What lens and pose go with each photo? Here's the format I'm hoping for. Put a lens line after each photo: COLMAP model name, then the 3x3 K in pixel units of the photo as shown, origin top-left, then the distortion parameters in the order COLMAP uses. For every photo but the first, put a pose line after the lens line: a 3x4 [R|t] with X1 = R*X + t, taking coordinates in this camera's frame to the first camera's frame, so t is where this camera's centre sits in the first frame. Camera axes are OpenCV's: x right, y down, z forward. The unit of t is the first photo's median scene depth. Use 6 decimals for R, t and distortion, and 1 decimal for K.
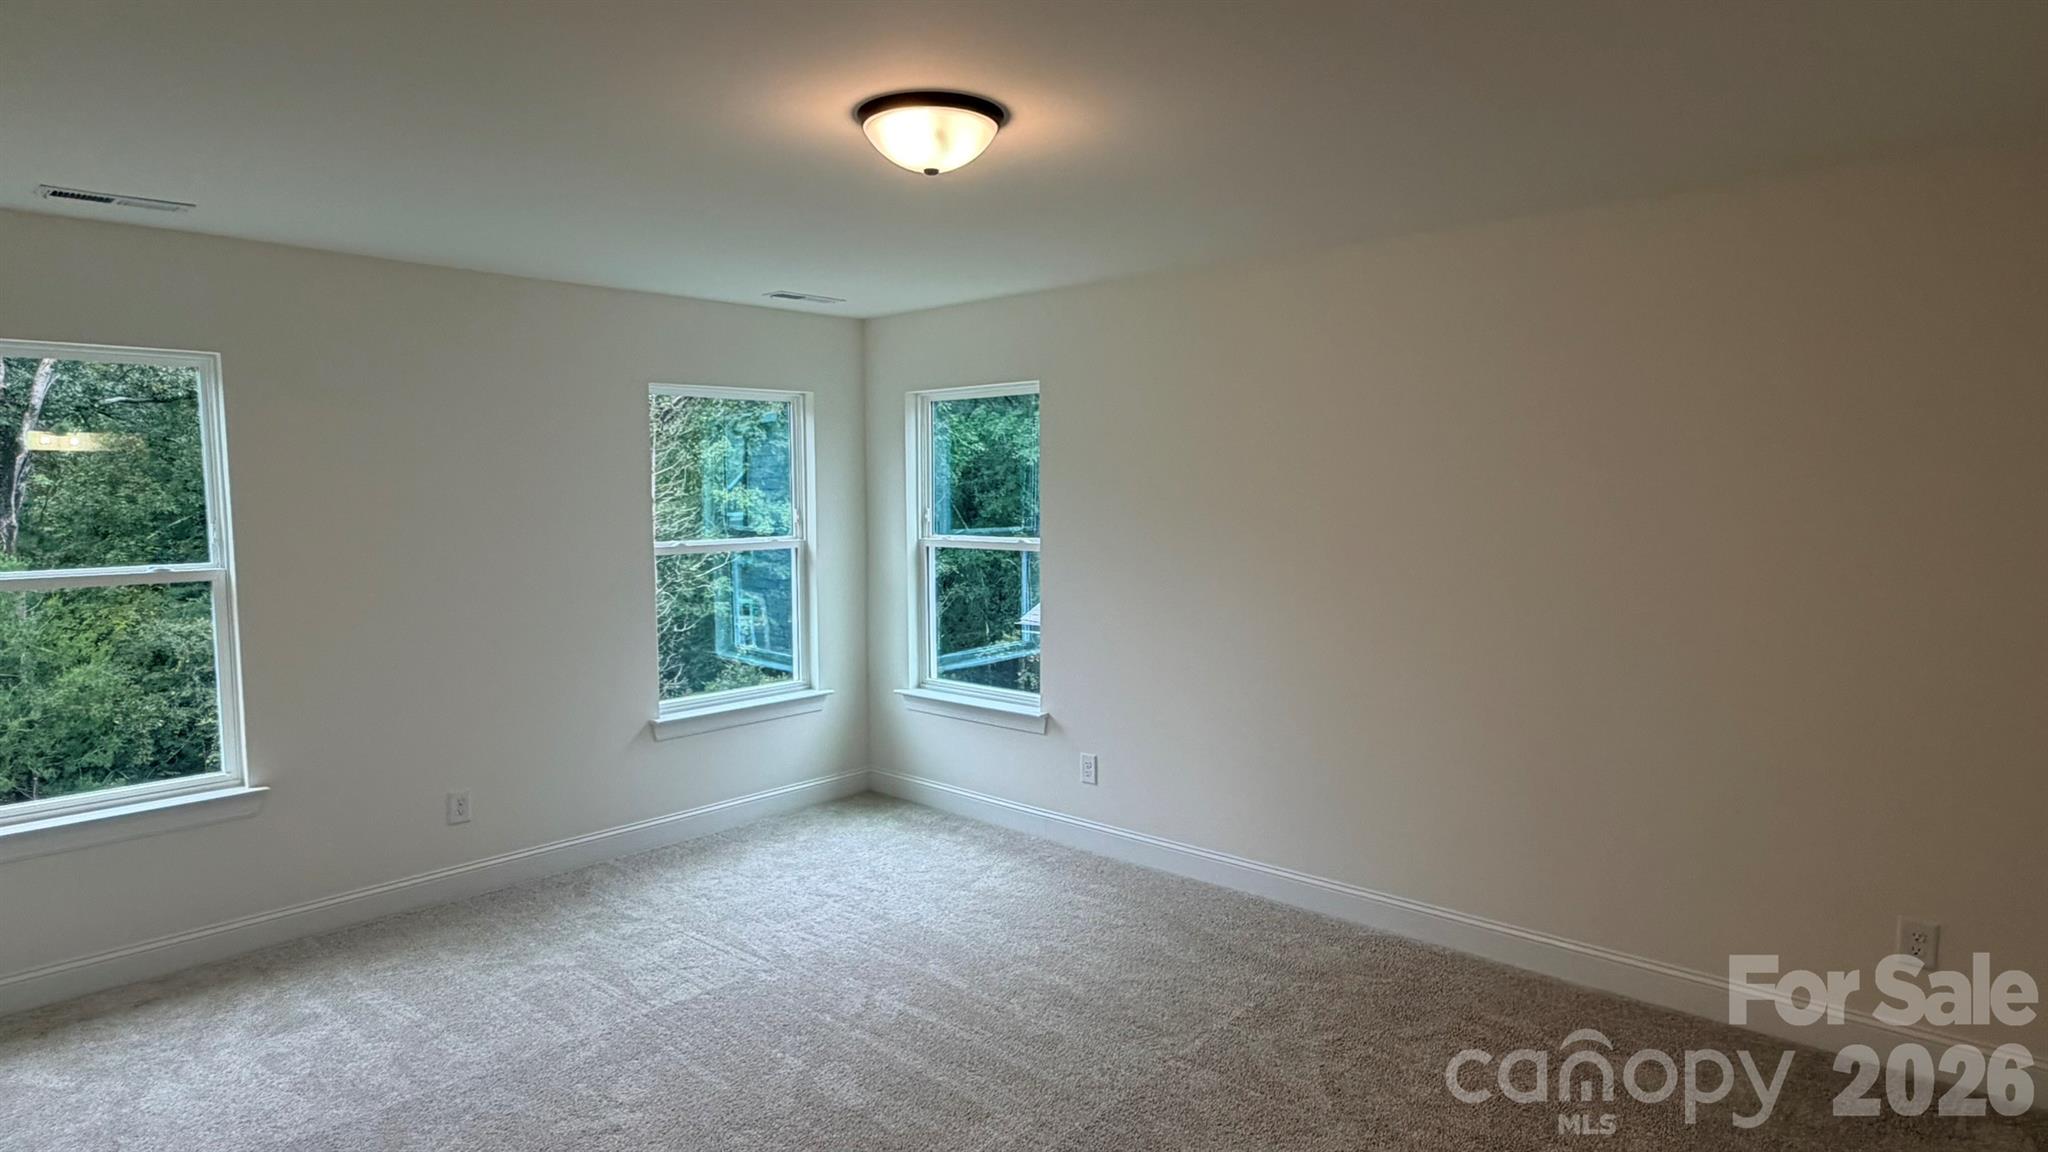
lens RADIAL K [[1151.3, 0, 1012.3], [0, 1151.3, 567.8], [0, 0, 1]] dist [-0.003364, 0.004292]
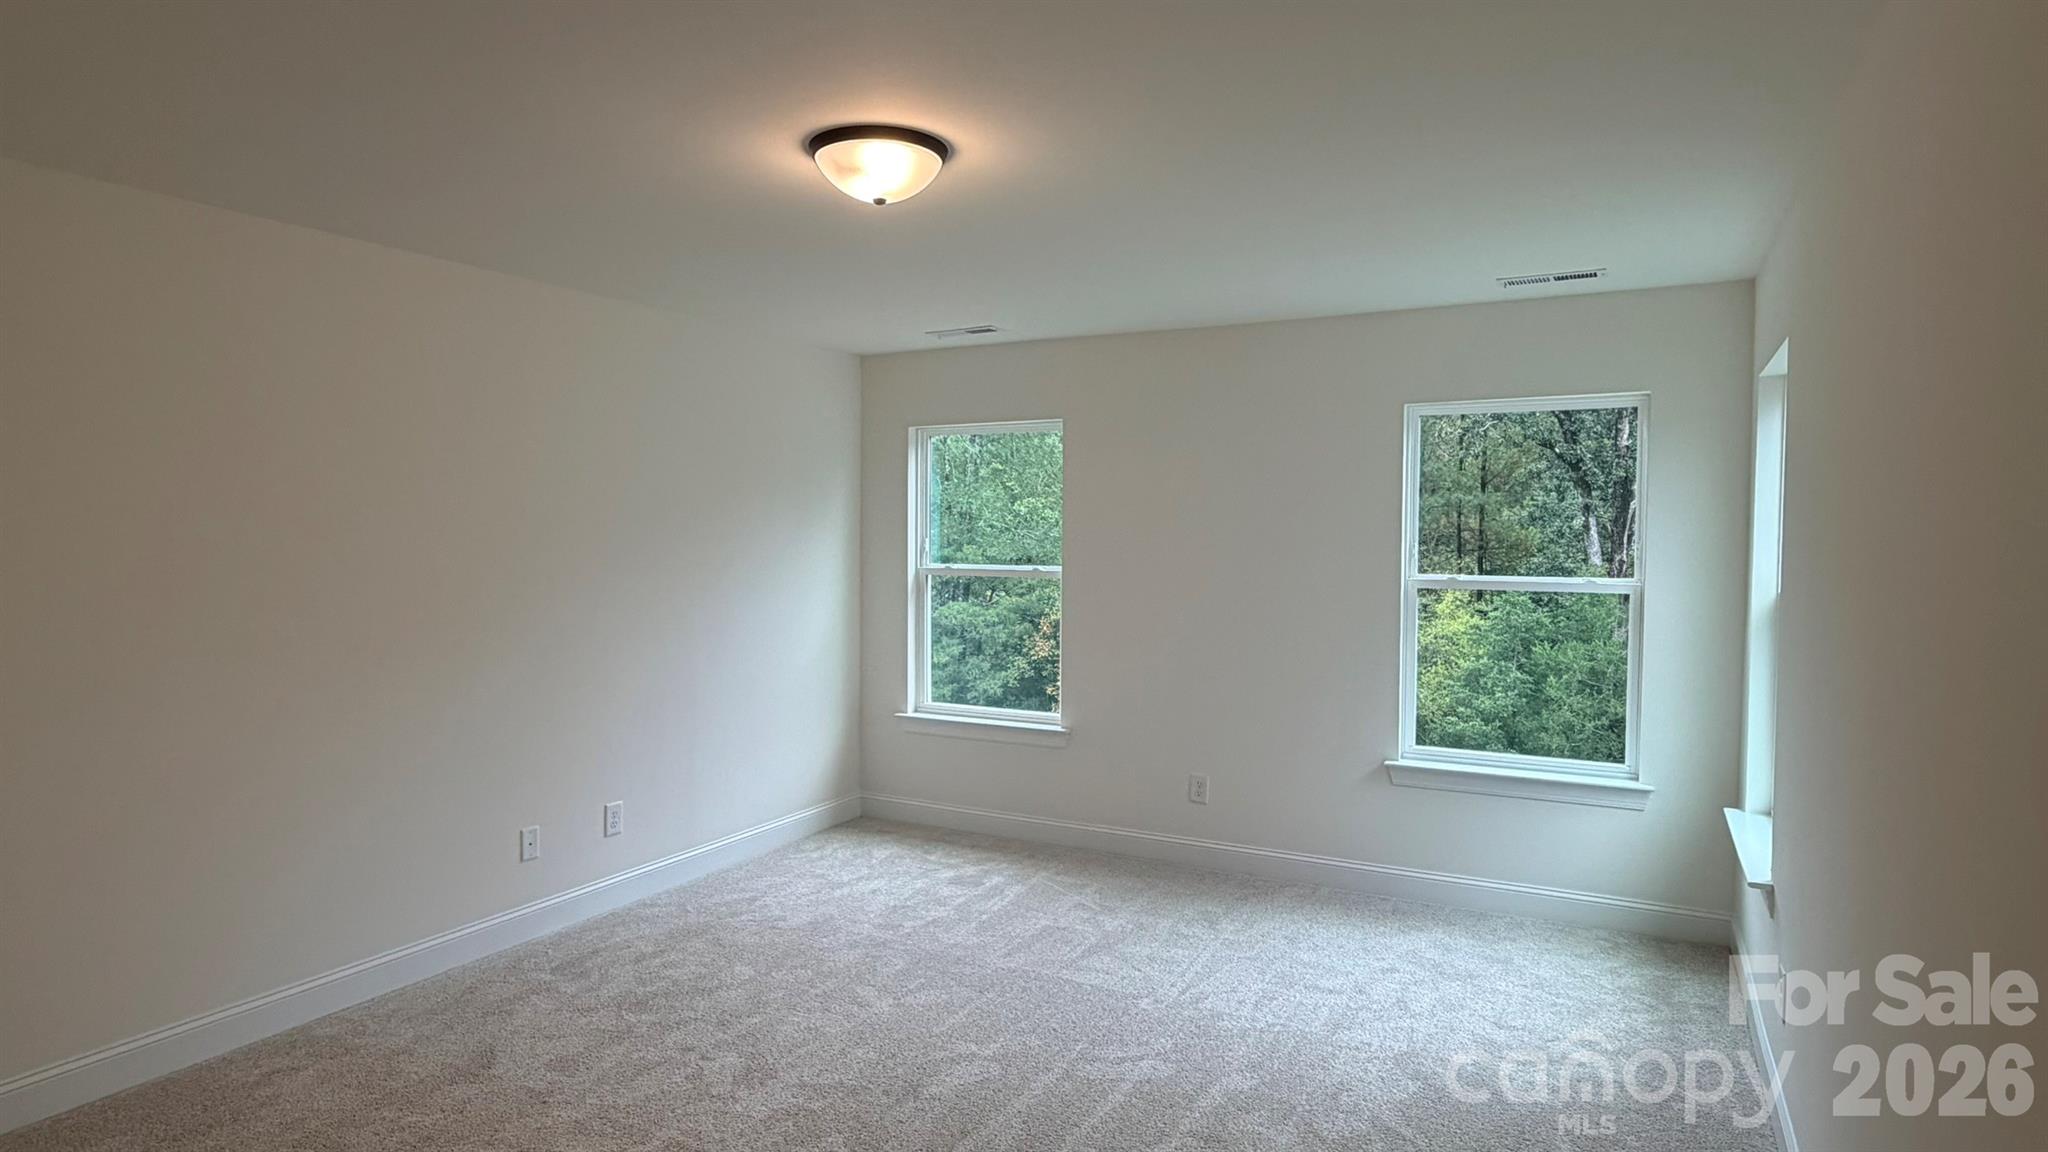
lens RADIAL K [[1151.3, 0, 966.8], [0, 1151.3, 566.1], [0, 0, 1]] dist [-0.003364, 0.004292]
pose [[0.232293, 0.052729, -0.971215, 0.629748], [-0.071385, 0.996761, 0.037042, -0.045422], [0.970023, 0.060726, 0.235305, 0.526479]]
